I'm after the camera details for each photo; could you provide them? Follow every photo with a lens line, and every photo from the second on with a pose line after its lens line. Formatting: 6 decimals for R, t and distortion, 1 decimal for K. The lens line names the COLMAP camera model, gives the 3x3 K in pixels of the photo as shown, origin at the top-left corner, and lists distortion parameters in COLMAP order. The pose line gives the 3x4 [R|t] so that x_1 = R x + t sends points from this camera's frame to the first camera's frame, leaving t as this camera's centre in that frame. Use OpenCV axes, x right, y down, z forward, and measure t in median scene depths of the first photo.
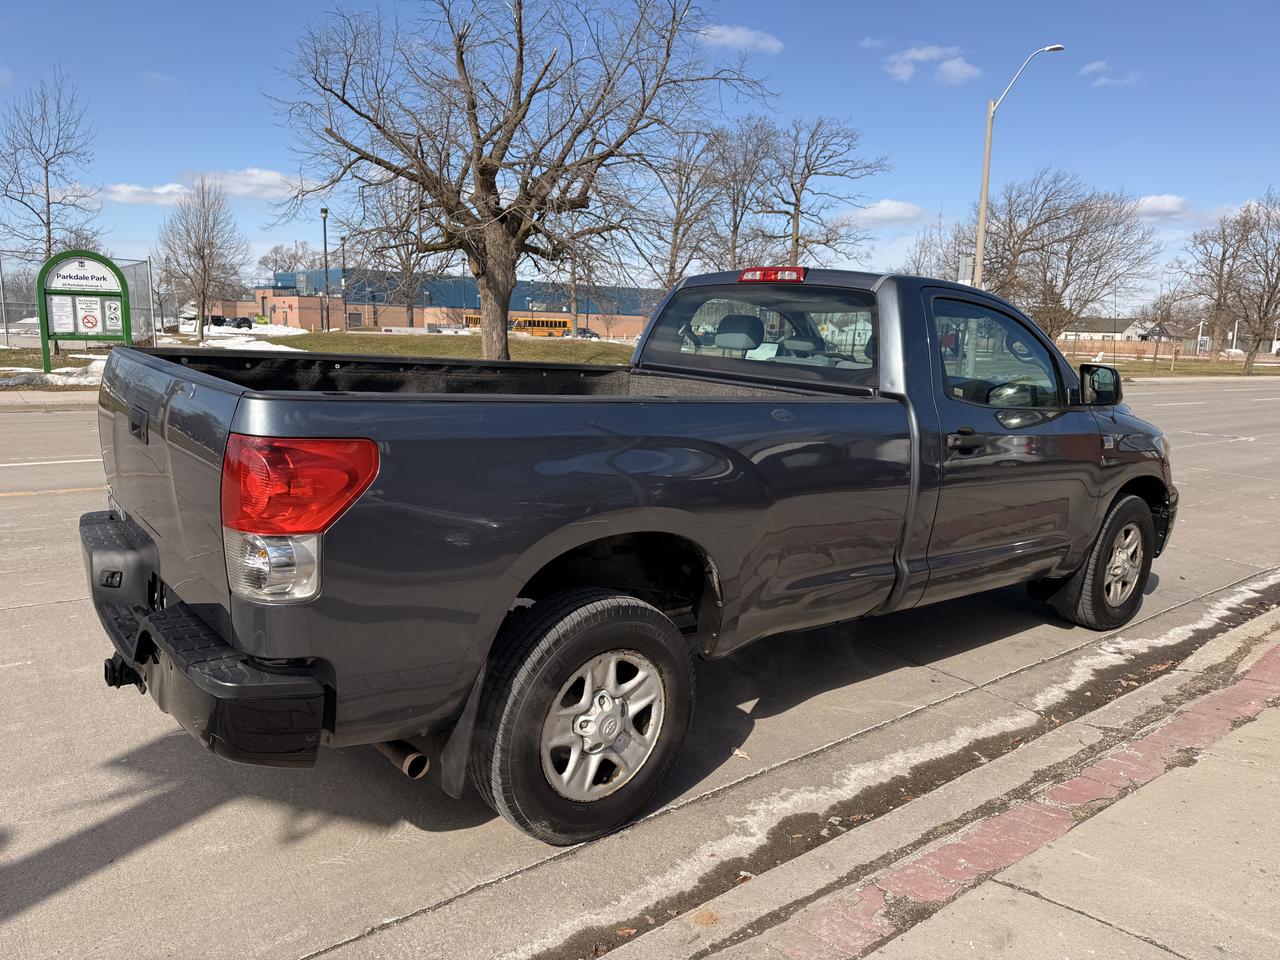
lens RADIAL K [[913.4, 0, 642.2], [0, 913.4, 480.1], [0, 0, 1]] dist [0.036250, -0.041602]
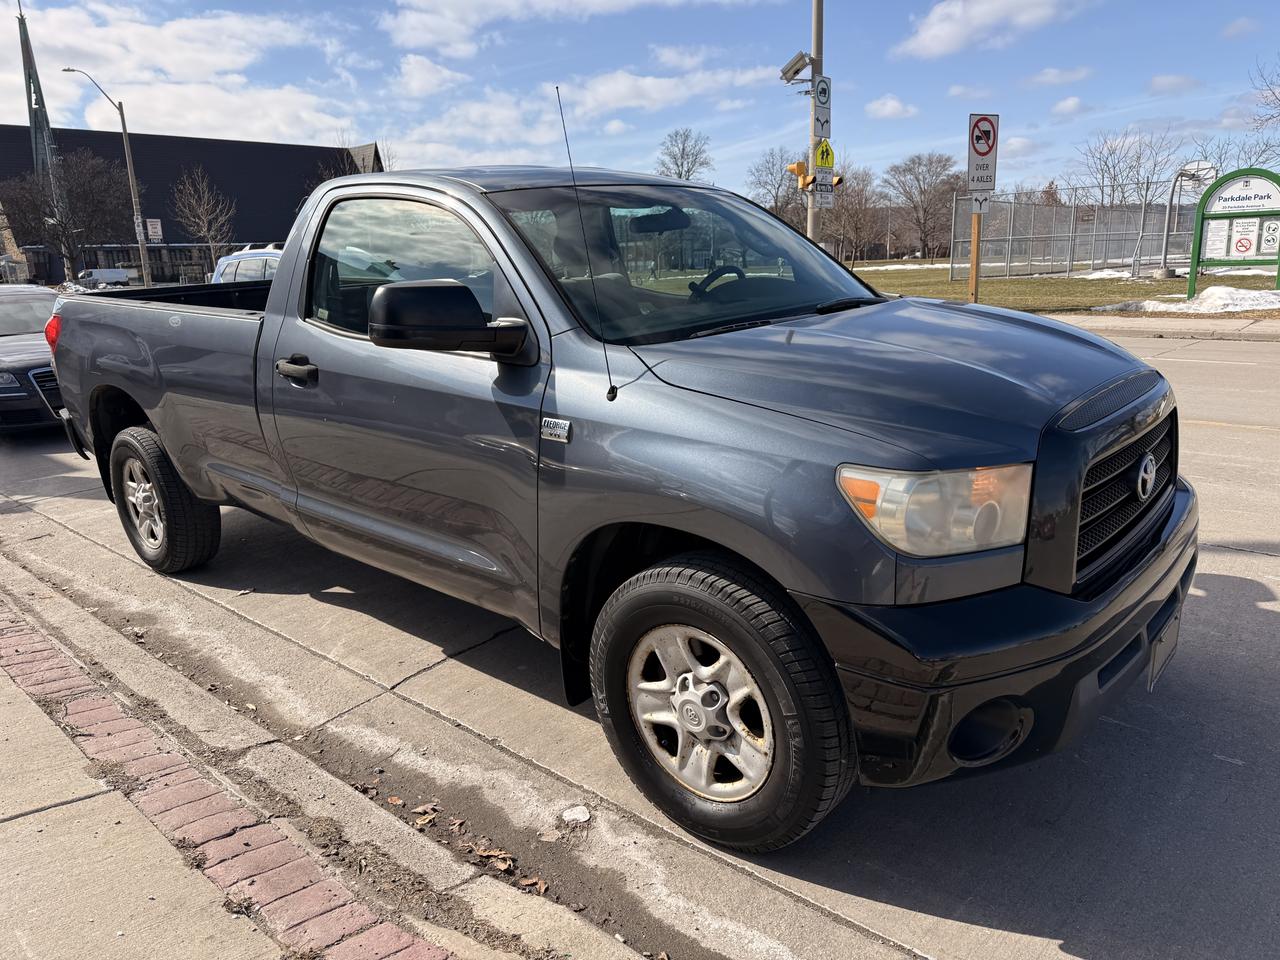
lens RADIAL K [[913.4, 0, 637.4], [0, 913.4, 483.1], [0, 0, 1]] dist [0.036250, -0.041602]
pose [[0.153197, 0.202660, -0.967192, 1.103215], [-0.126525, 0.974712, 0.184196, -0.121823], [0.980062, 0.094155, 0.174964, 1.023119]]
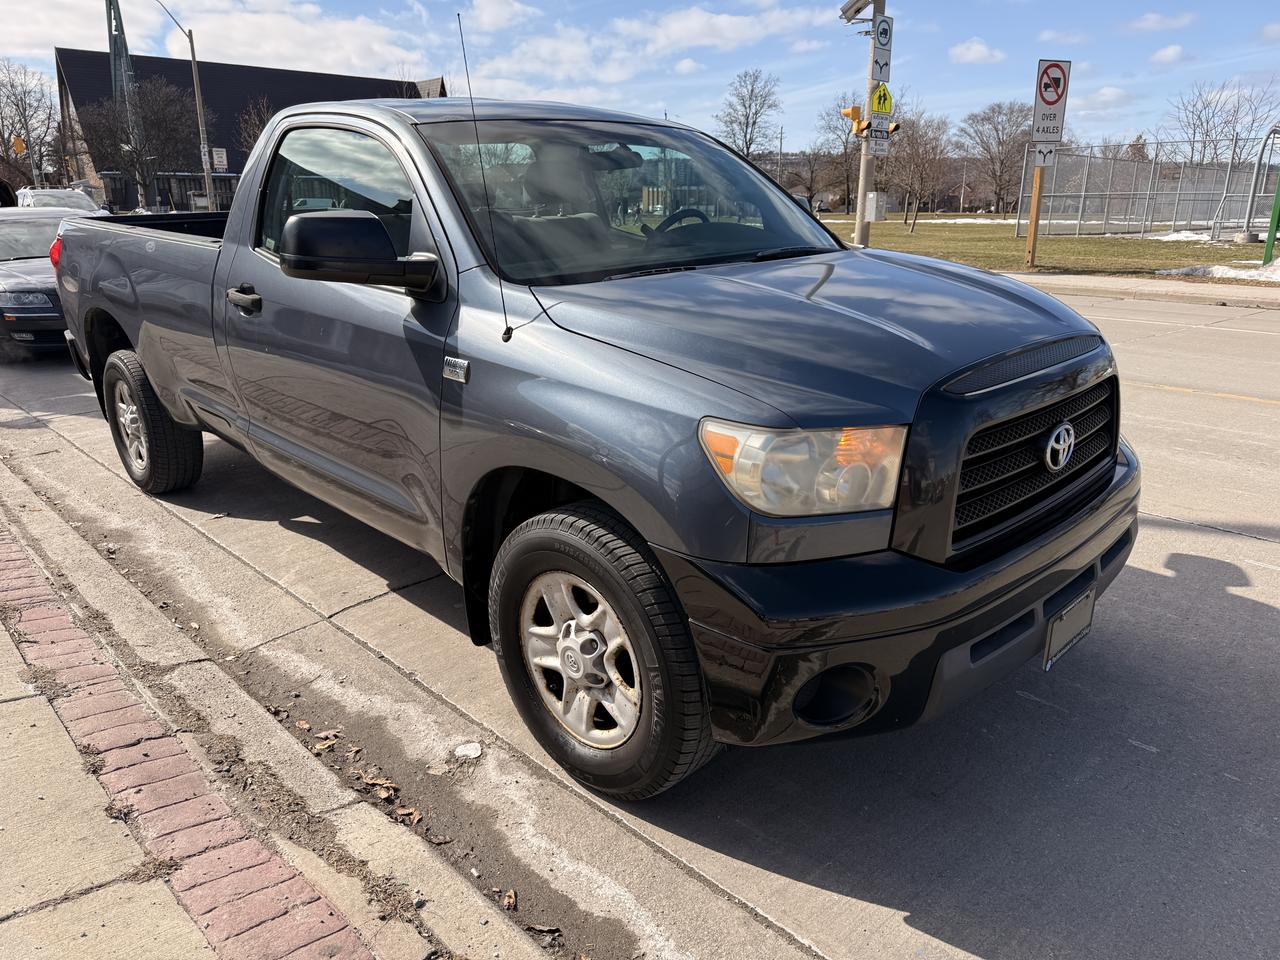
lens RADIAL K [[913.4, 0, 622.7], [0, 913.4, 477.6], [0, 0, 1]] dist [0.036250, -0.041602]
pose [[0.071561, 0.258097, -0.963465, 1.107528], [-0.161755, 0.956158, 0.244125, -0.133393], [0.984233, 0.138376, 0.110172, 1.117687]]
